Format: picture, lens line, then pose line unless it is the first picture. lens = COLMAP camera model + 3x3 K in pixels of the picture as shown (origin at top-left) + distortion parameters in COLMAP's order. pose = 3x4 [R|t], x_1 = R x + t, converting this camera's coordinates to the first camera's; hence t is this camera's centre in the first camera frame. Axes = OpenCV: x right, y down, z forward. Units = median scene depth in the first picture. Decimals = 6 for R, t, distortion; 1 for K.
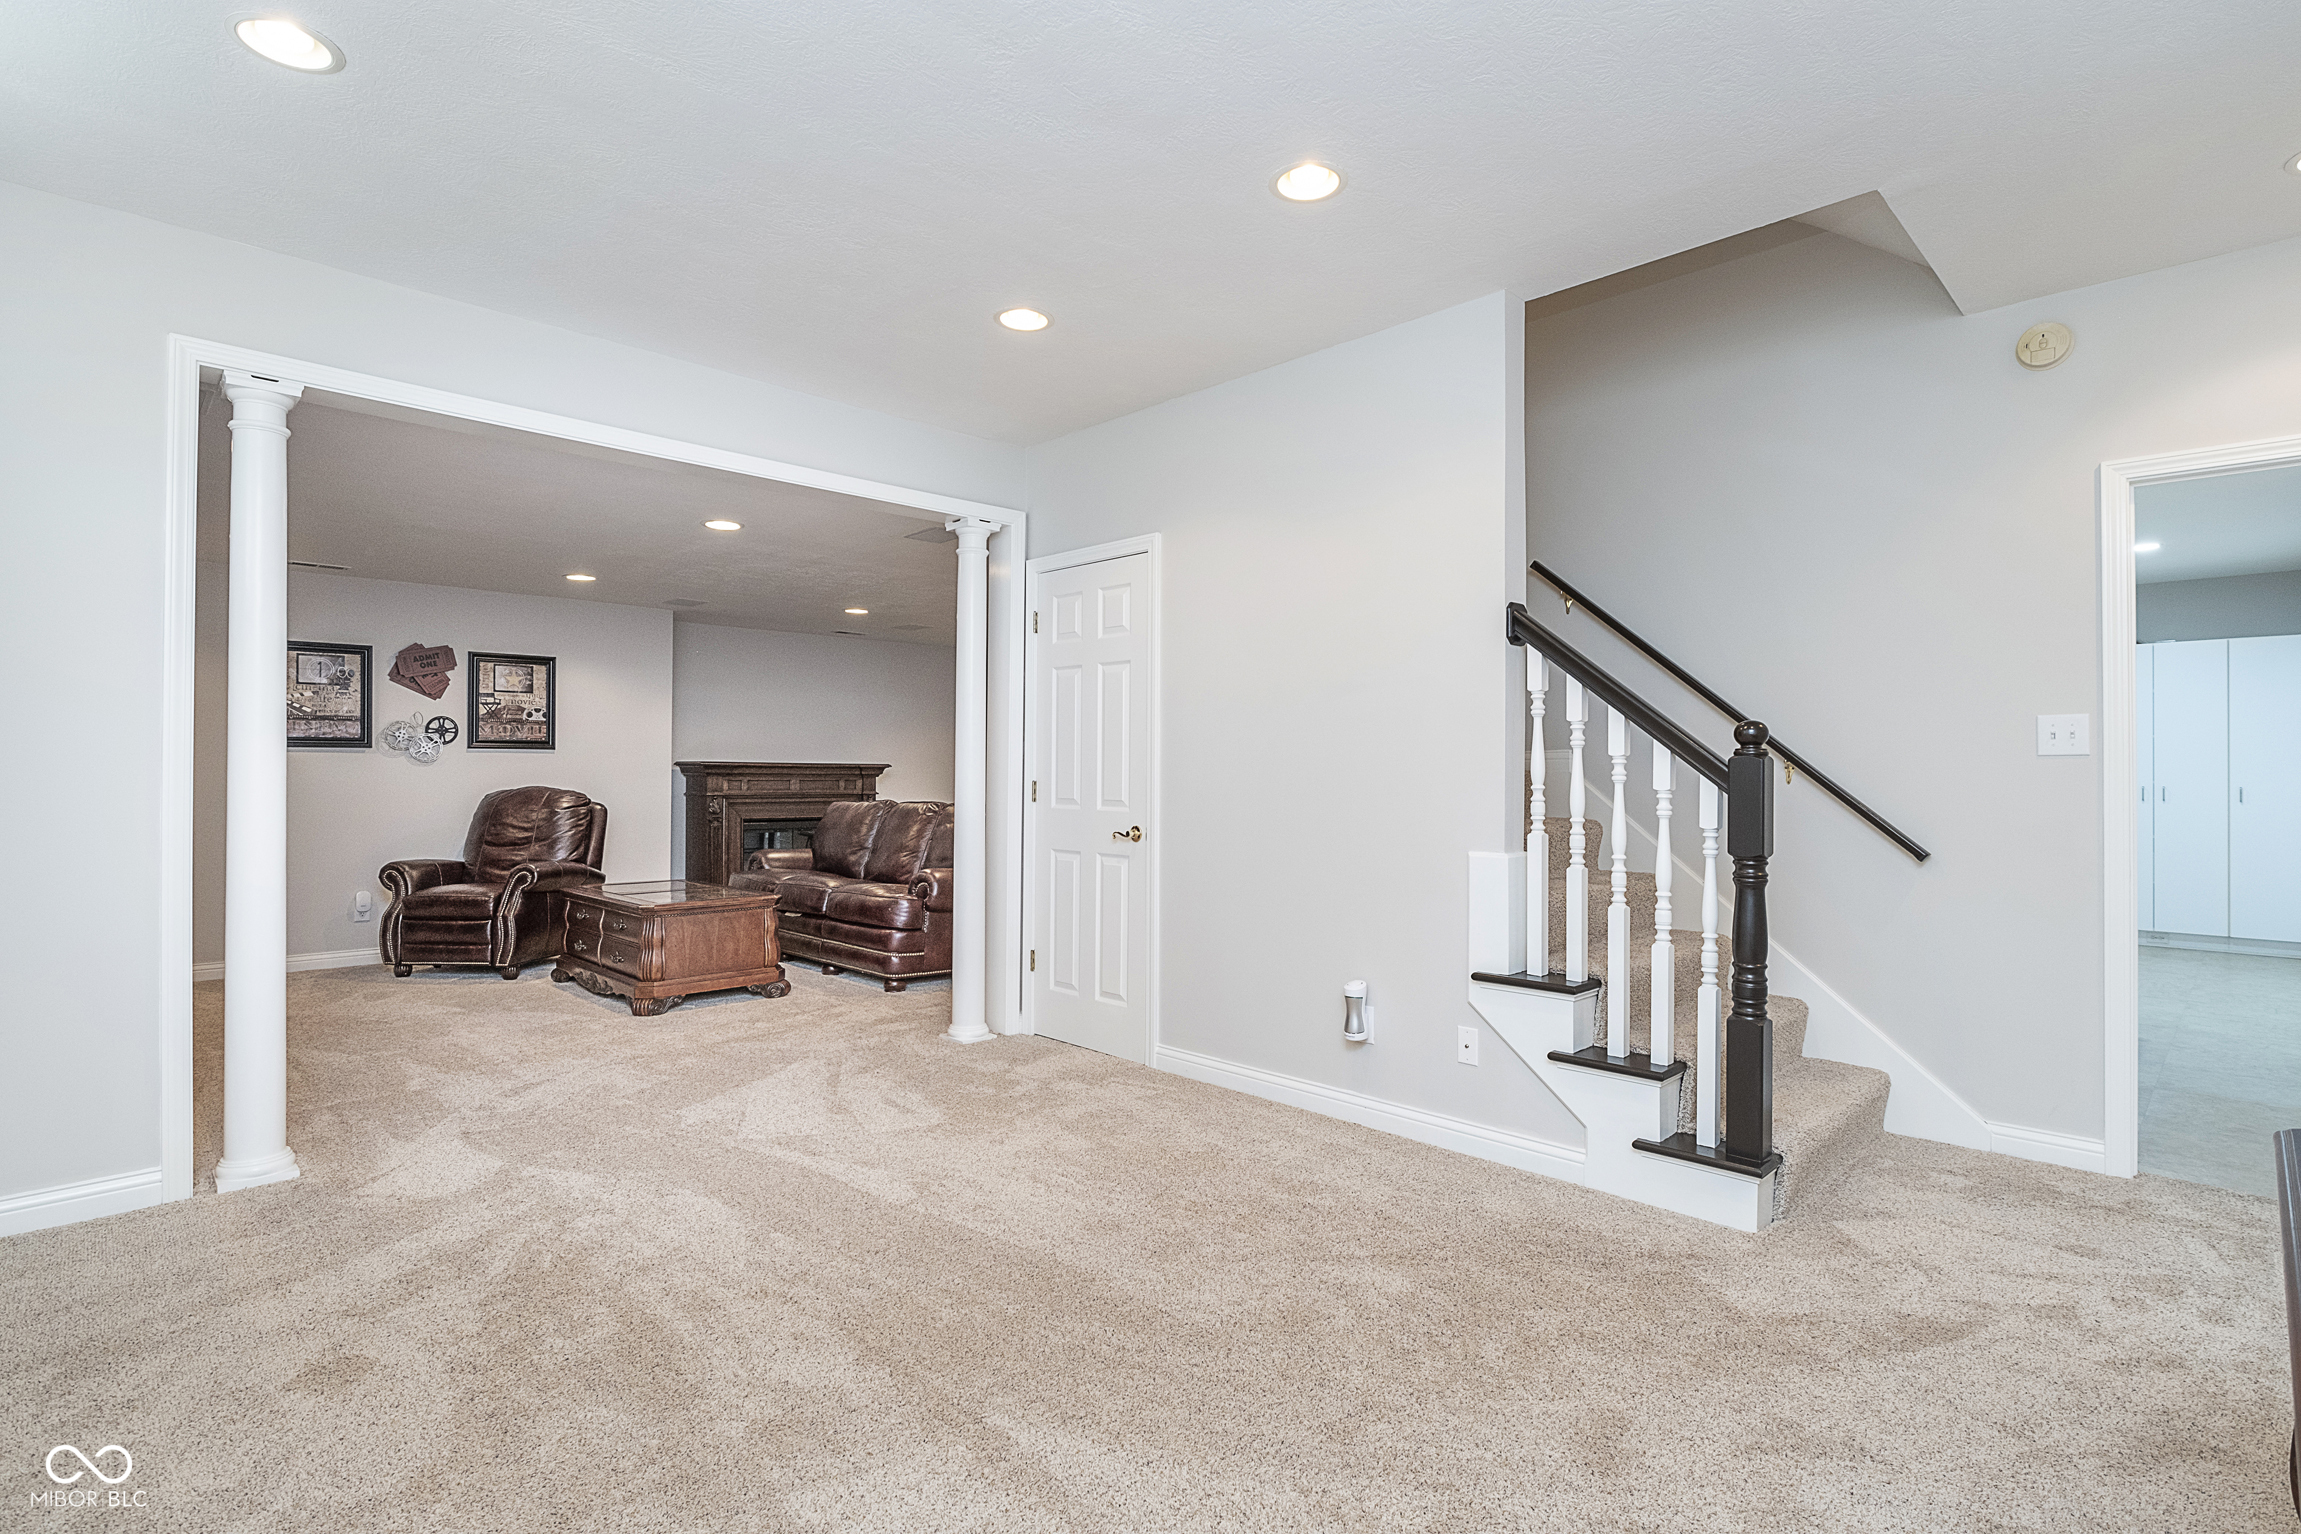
lens RADIAL K [[1128.2, 0, 1150.5], [0, 1128.2, 767.0], [0, 0, 1]] dist [-0.003179, 0.000111]
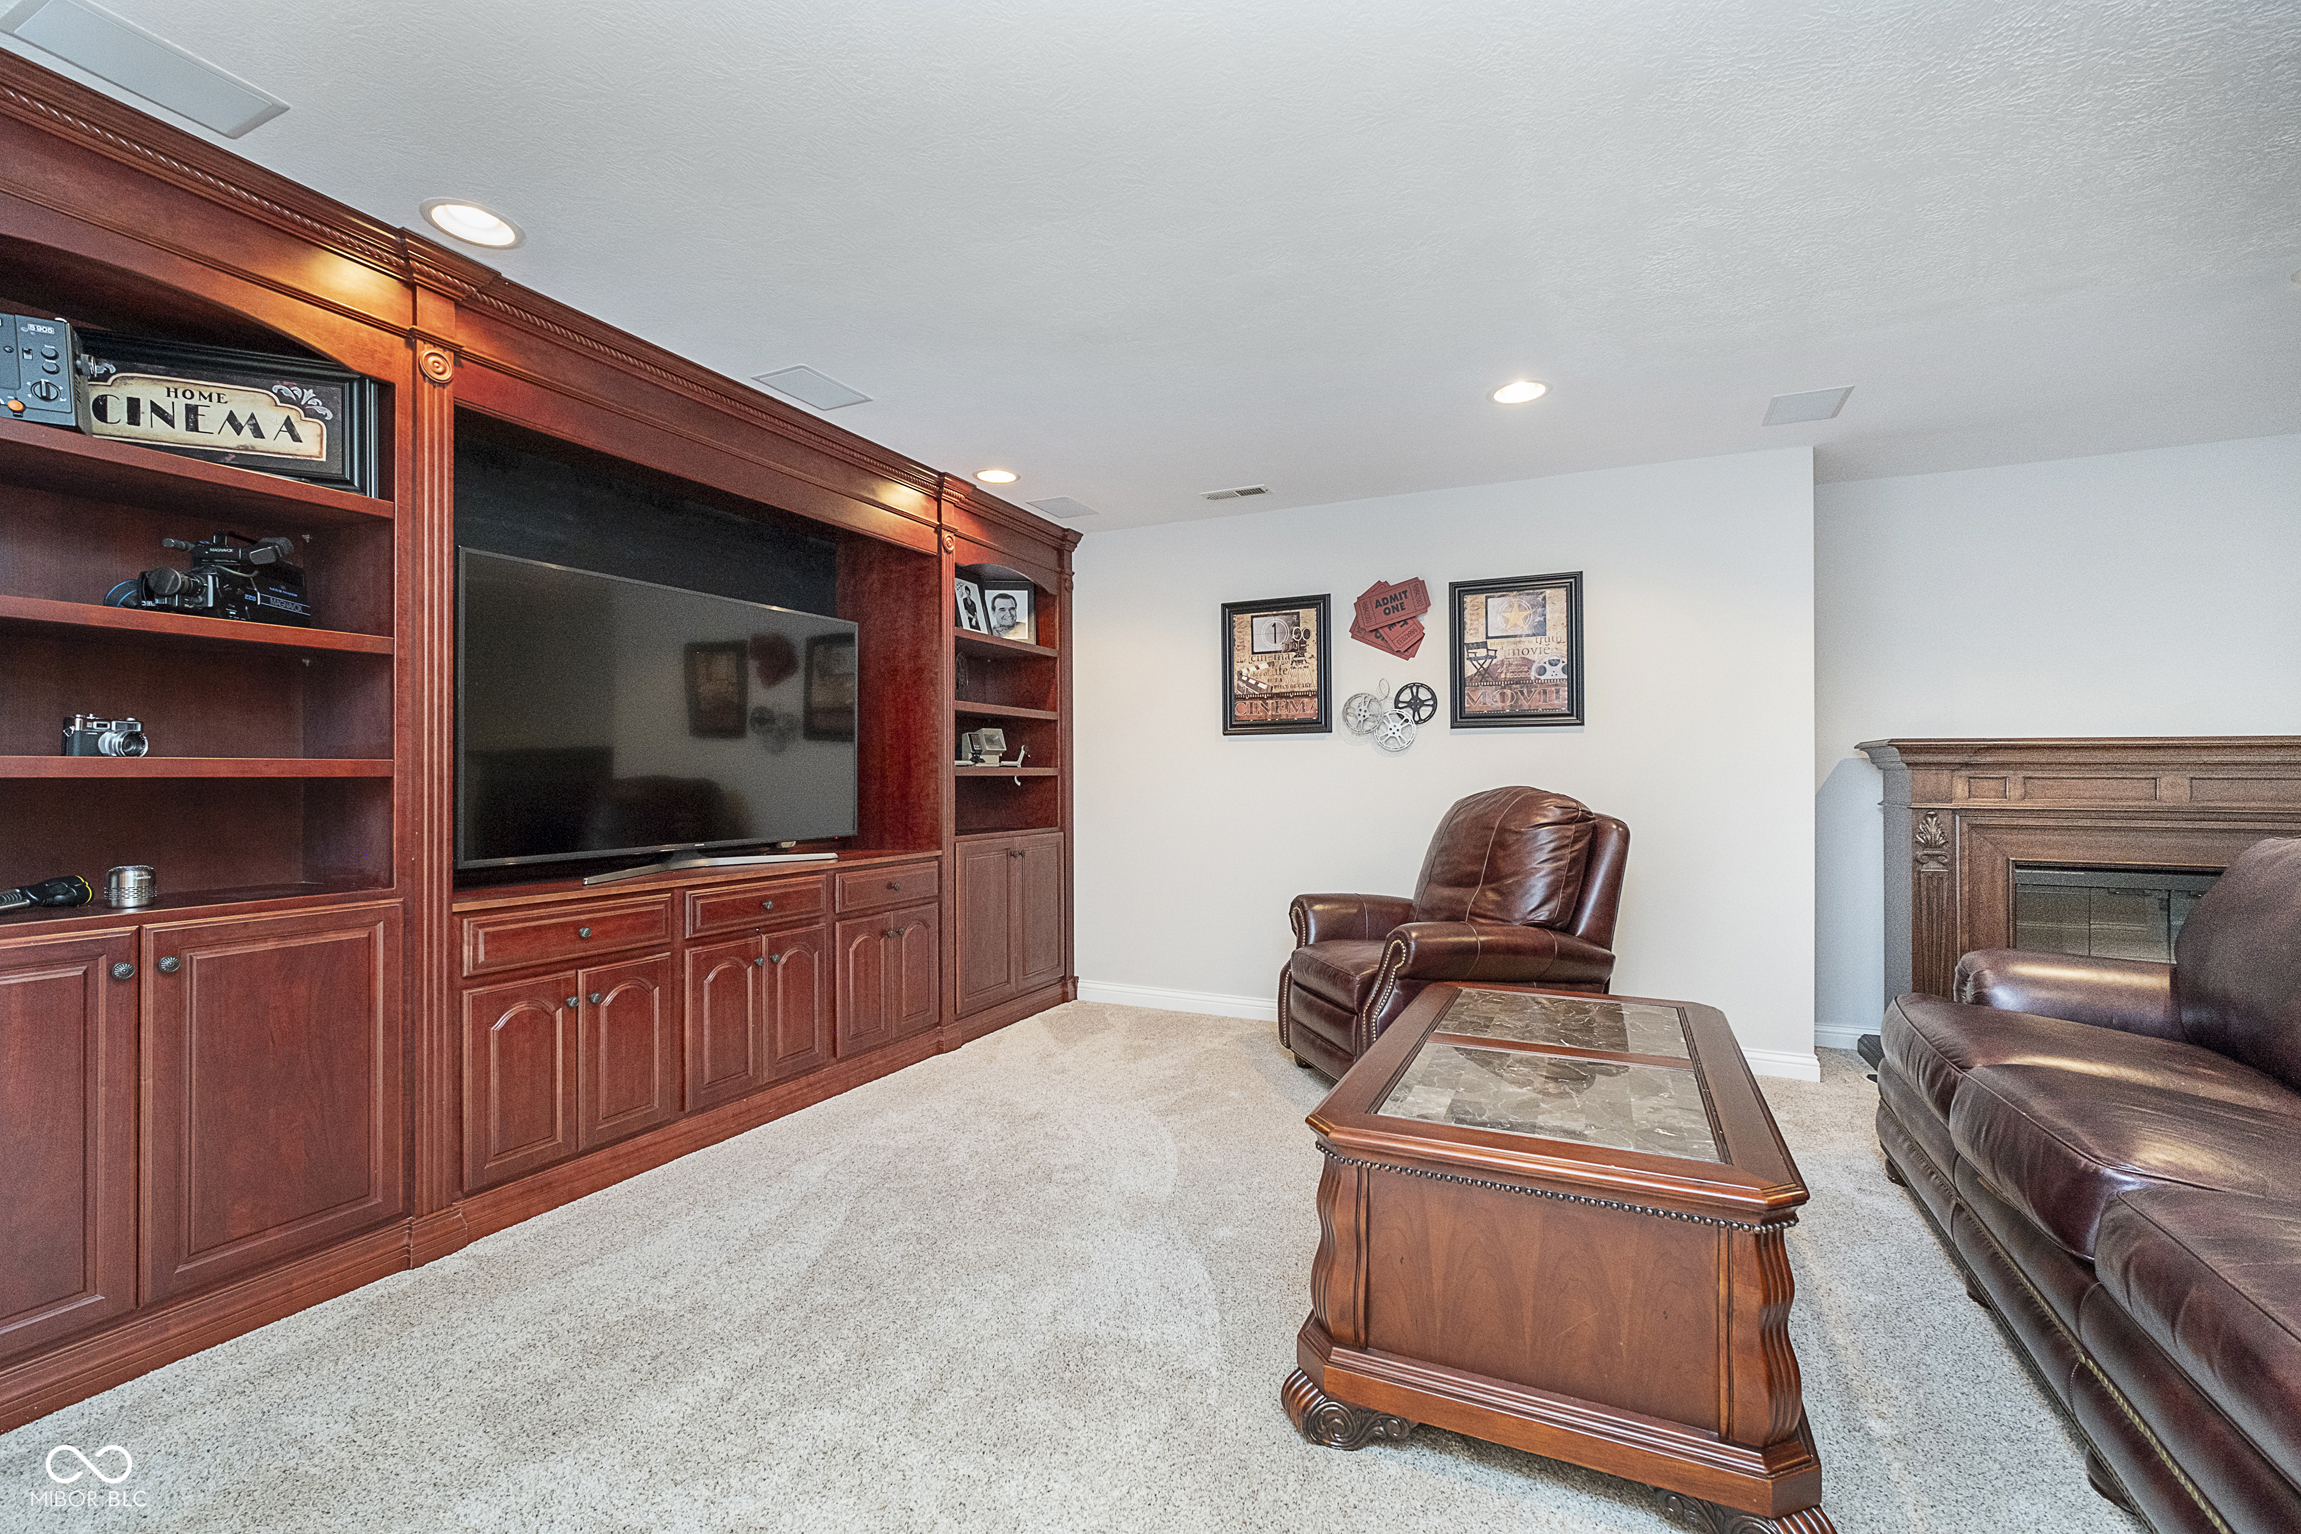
lens RADIAL K [[970.5, 0, 1154.9], [0, 970.5, 764.2], [0, 0, 1]] dist [-0.002279, 0.000111]
pose [[0.346823, -0.013846, -0.937828, -0.134173], [0.007682, 0.999899, -0.011922, 0.009963], [0.937899, -0.003070, 0.346895, 0.650091]]
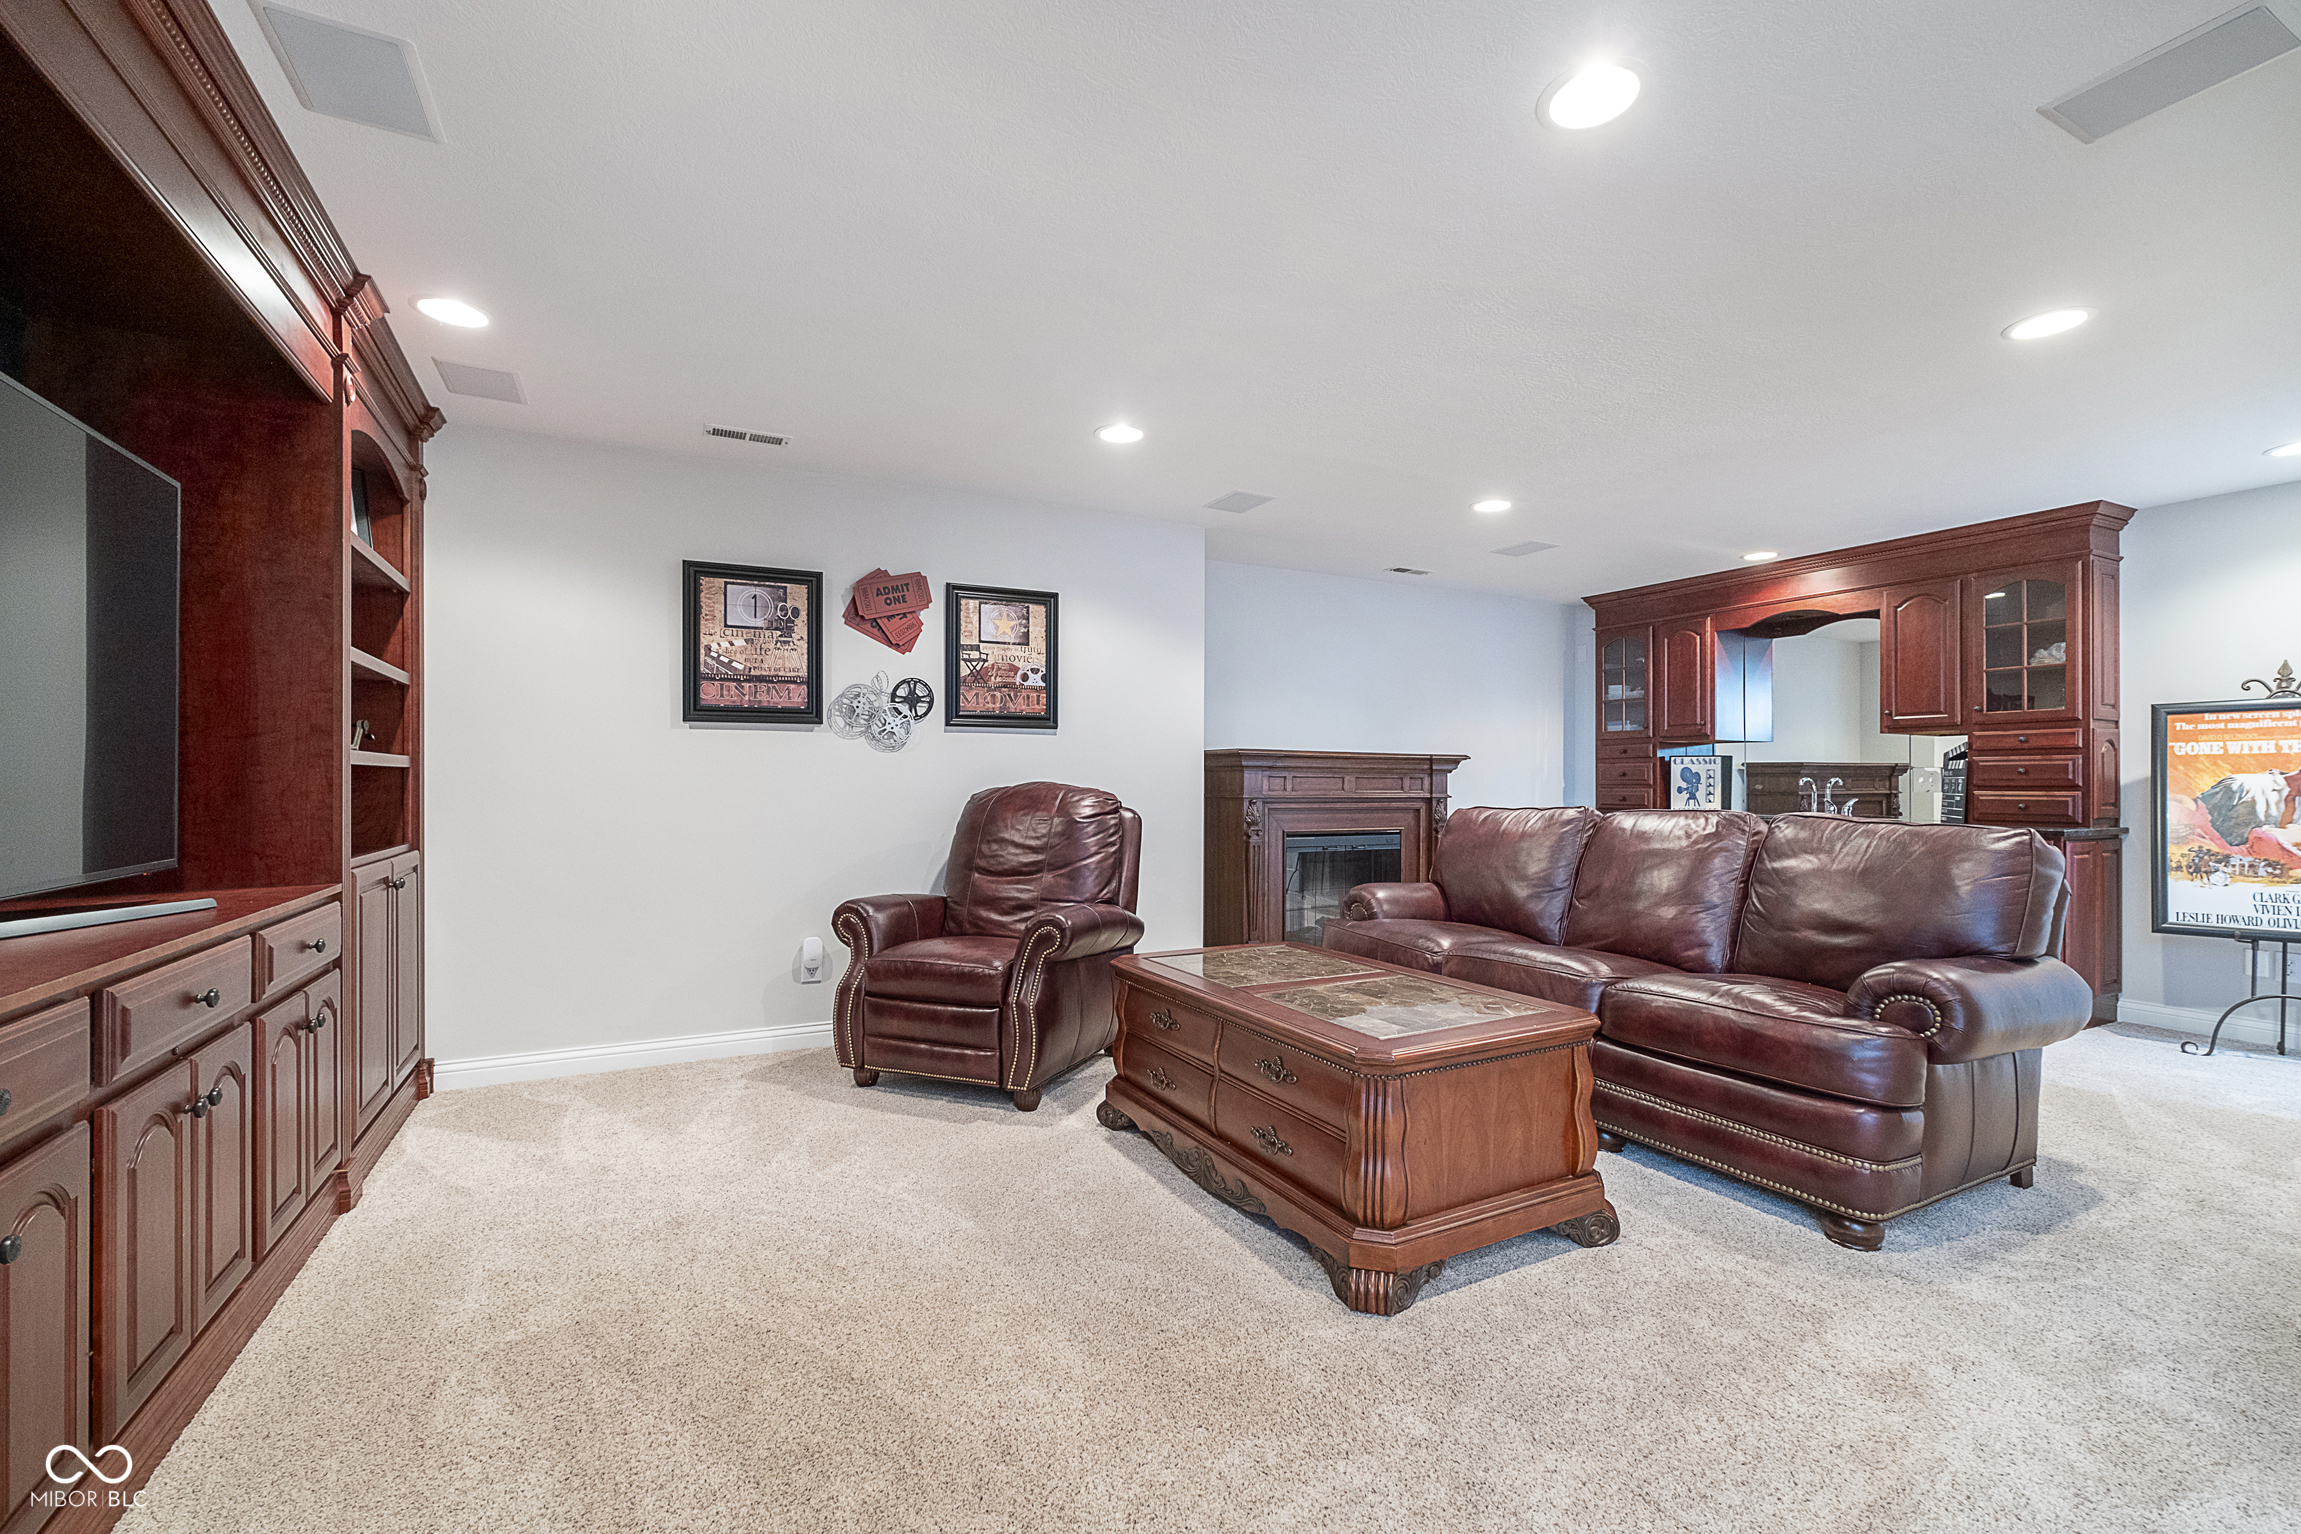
lens RADIAL K [[995.7, 0, 1144.2], [0, 995.7, 779.8], [0, 0, 1]] dist [-0.005182, 0.000373]
pose [[0.955654, -0.002722, -0.294481, -0.322882], [0.003214, 0.999994, 0.001185, 0.015321], [0.294476, -0.002079, 0.955657, 0.474046]]
